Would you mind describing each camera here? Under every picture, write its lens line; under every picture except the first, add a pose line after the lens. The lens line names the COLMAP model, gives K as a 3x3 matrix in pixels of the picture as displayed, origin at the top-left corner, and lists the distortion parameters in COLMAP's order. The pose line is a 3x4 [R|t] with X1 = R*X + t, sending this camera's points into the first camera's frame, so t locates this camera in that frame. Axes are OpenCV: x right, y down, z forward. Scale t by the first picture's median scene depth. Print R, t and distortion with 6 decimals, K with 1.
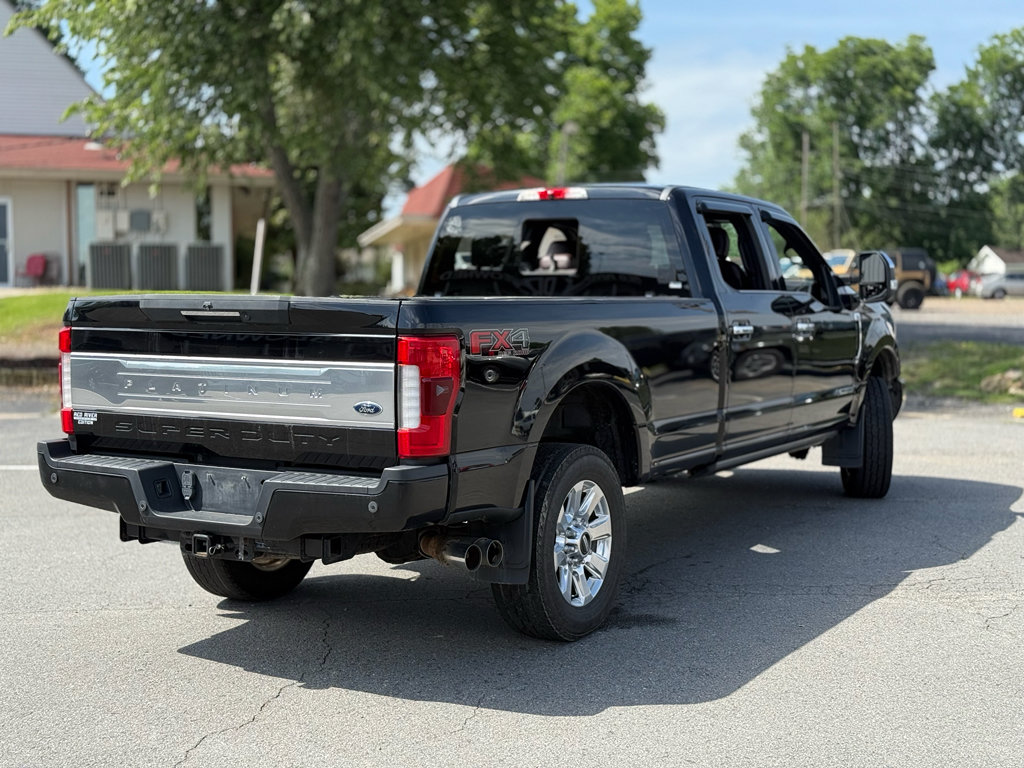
lens RADIAL K [[1422.0, 0, 512.0], [0, 1422.0, 384.0], [0, 0, 1]] dist [0.145265, -0.135648]
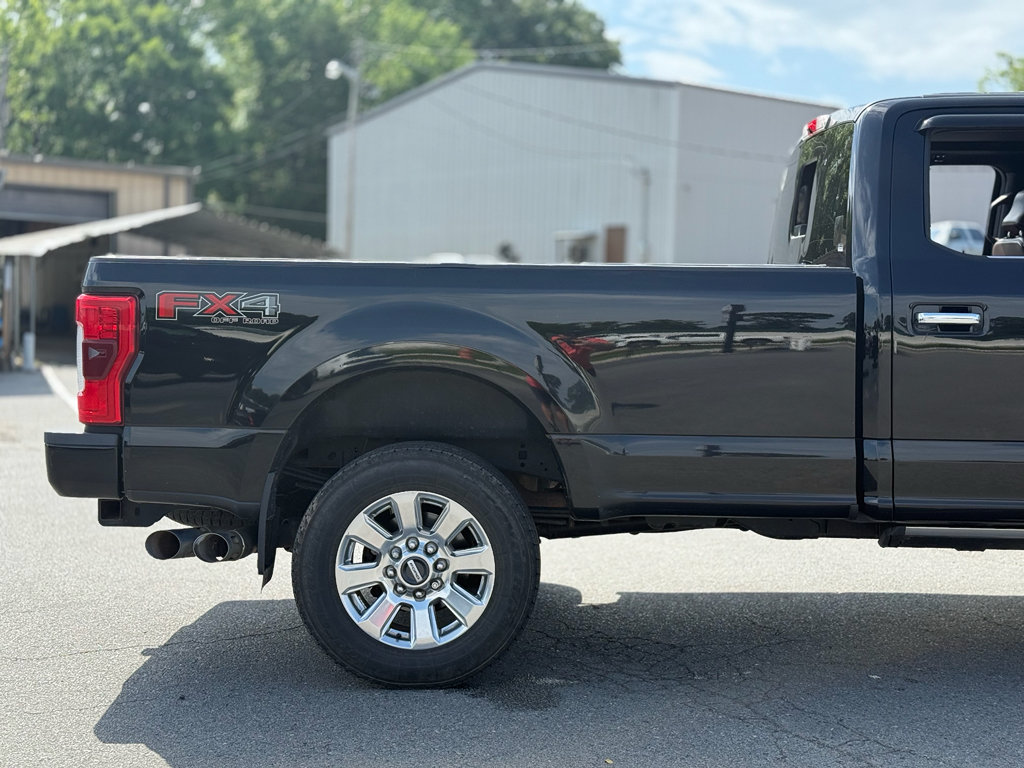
lens RADIAL K [[1422.0, 0, 512.0], [0, 1422.0, 384.0], [0, 0, 1]] dist [0.145265, -0.135648]
pose [[0.484385, 0.063232, -0.872567, 0.671809], [-0.068304, 0.997073, 0.034337, -0.019701], [0.872184, 0.042967, 0.487287, 0.580815]]
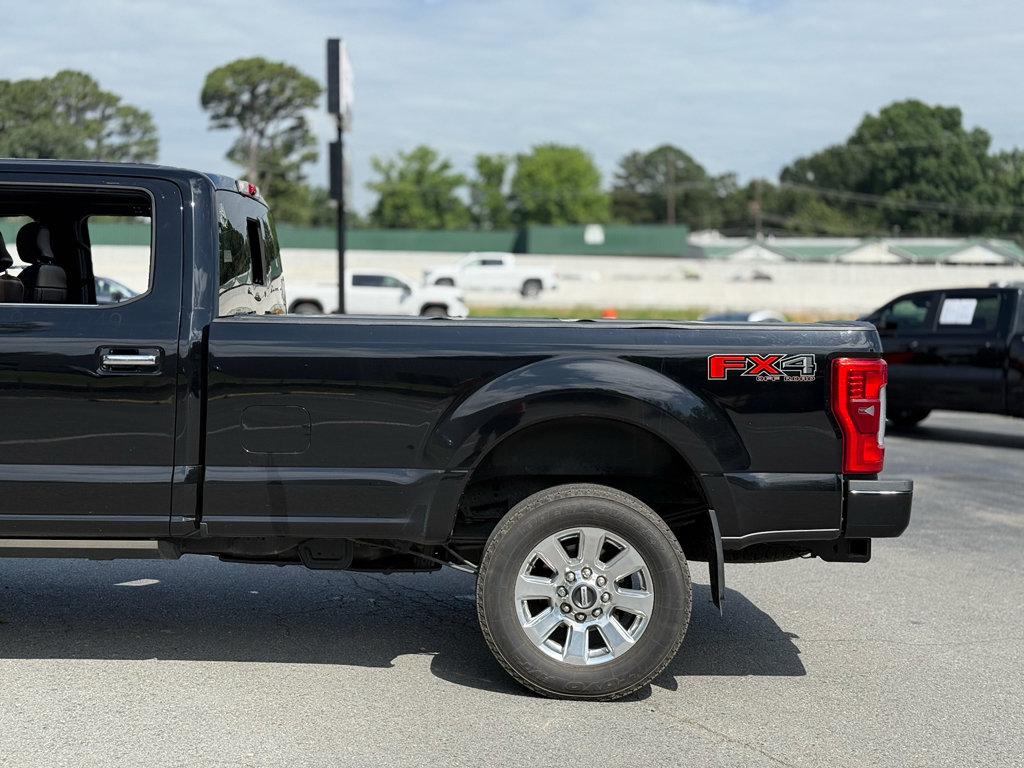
lens RADIAL K [[1422.0, 0, 512.0], [0, 1422.0, 384.0], [0, 0, 1]] dist [0.145265, -0.135648]
pose [[-0.500848, -0.057441, 0.863627, -0.859662], [0.038993, 0.995285, 0.088810, -0.099669], [-0.864657, 0.078156, -0.496247, 1.444142]]
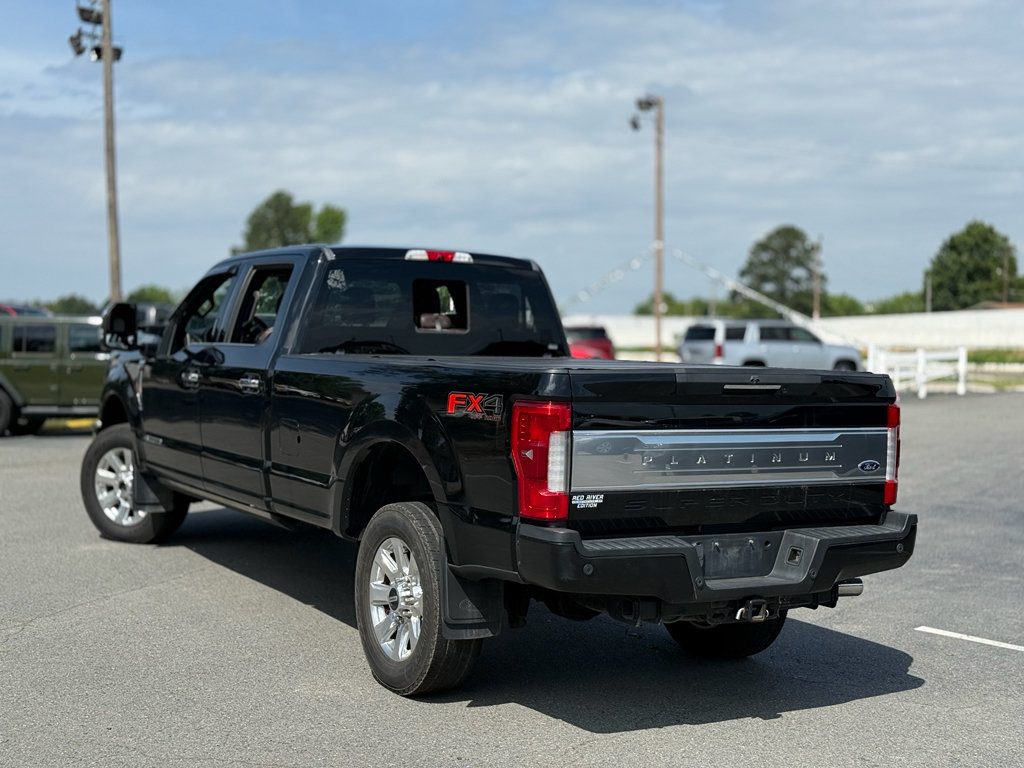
lens RADIAL K [[1422.0, 0, 512.0], [0, 1422.0, 384.0], [0, 0, 1]] dist [0.145265, -0.135648]
pose [[0.488452, -0.019458, 0.872374, -0.954525], [0.032226, 0.999472, 0.004250, -0.048579], [-0.871995, 0.026037, 0.488821, 0.508235]]
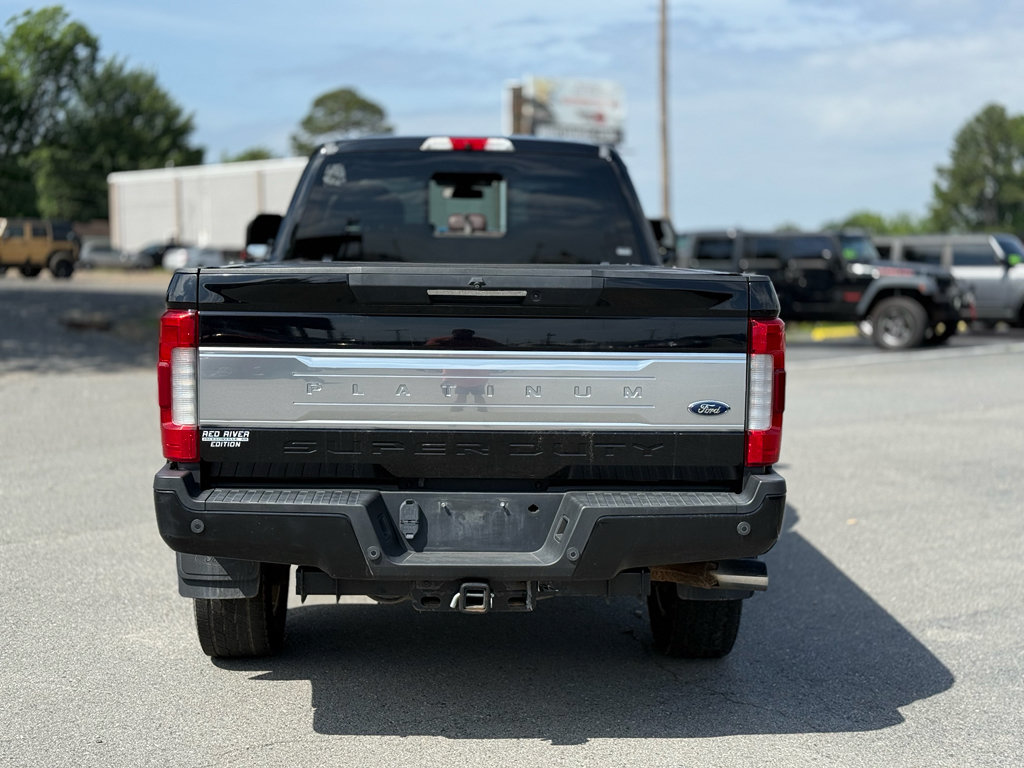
lens RADIAL K [[1422.0, 0, 512.0], [0, 1422.0, 384.0], [0, 0, 1]] dist [0.145265, -0.135648]
pose [[0.843045, -0.042809, 0.536137, -0.476103], [0.024464, 0.998848, 0.041286, -0.025044], [-0.537286, -0.021690, 0.843121, 0.278145]]
